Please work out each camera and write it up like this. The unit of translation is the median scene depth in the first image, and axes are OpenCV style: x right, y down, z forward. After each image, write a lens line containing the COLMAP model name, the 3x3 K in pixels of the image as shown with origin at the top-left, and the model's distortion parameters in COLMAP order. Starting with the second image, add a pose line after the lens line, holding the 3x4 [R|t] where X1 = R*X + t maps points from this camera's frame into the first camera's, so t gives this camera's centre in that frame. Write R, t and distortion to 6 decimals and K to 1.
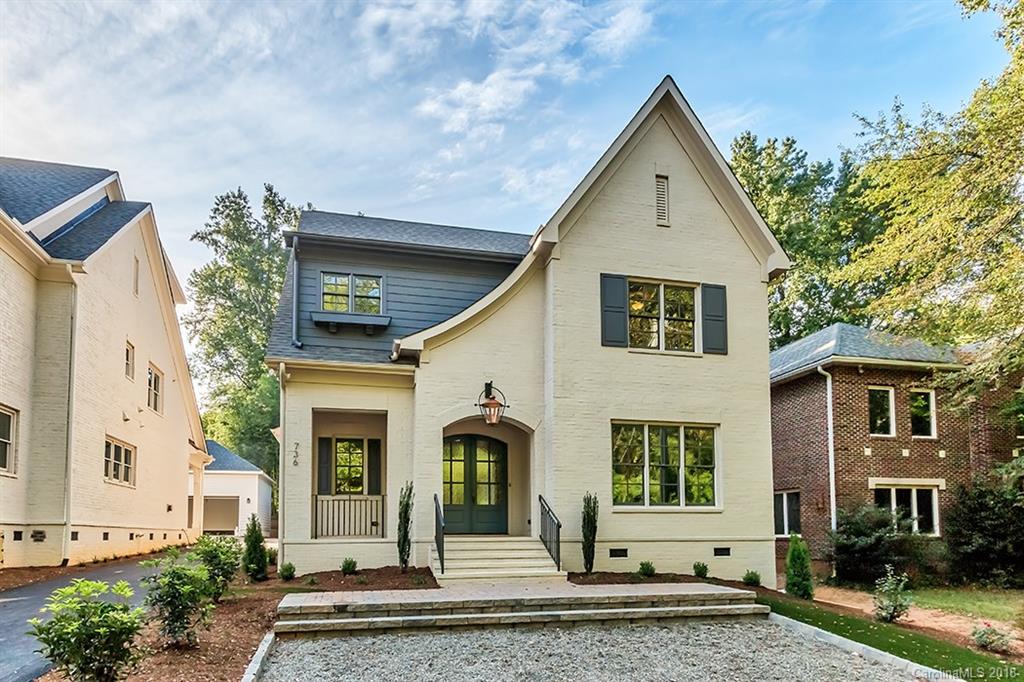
lens RADIAL K [[587.0, 0, 510.8], [0, 587.0, 394.5], [0, 0, 1]] dist [0.003432, 0.000010]
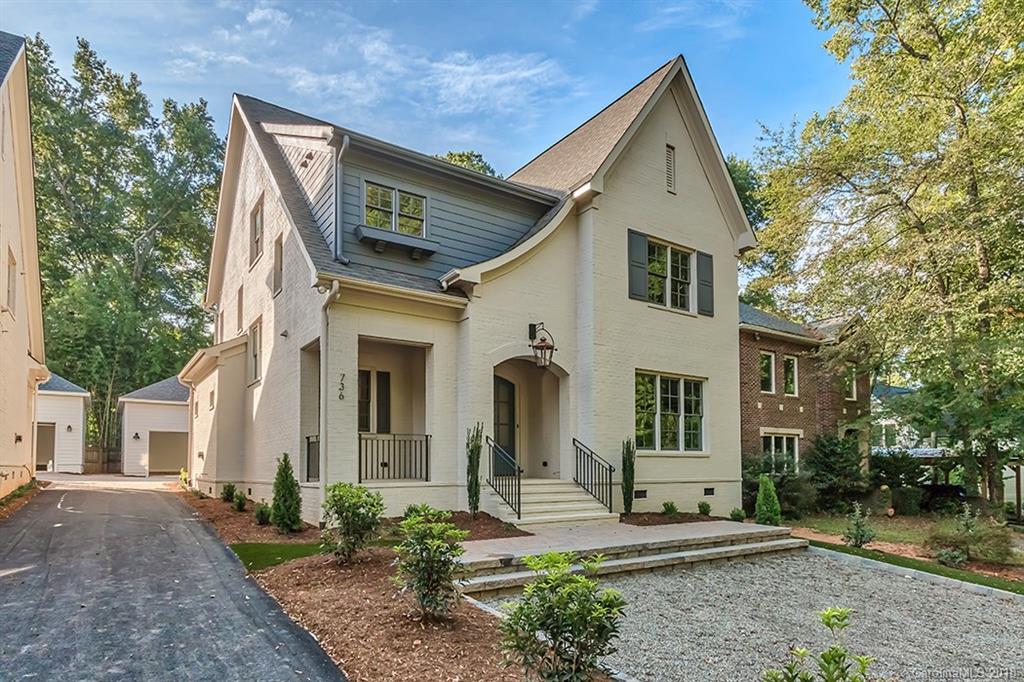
lens RADIAL K [[578.5, 0, 512.0], [0, 578.5, 341.0], [0, 0, 1]] dist [0.005005, 0.001029]
pose [[0.932940, 0.080099, 0.351010, -0.407894], [-0.086602, 0.996239, 0.002840, 0.009312], [-0.349462, -0.033048, 0.936367, 0.101545]]
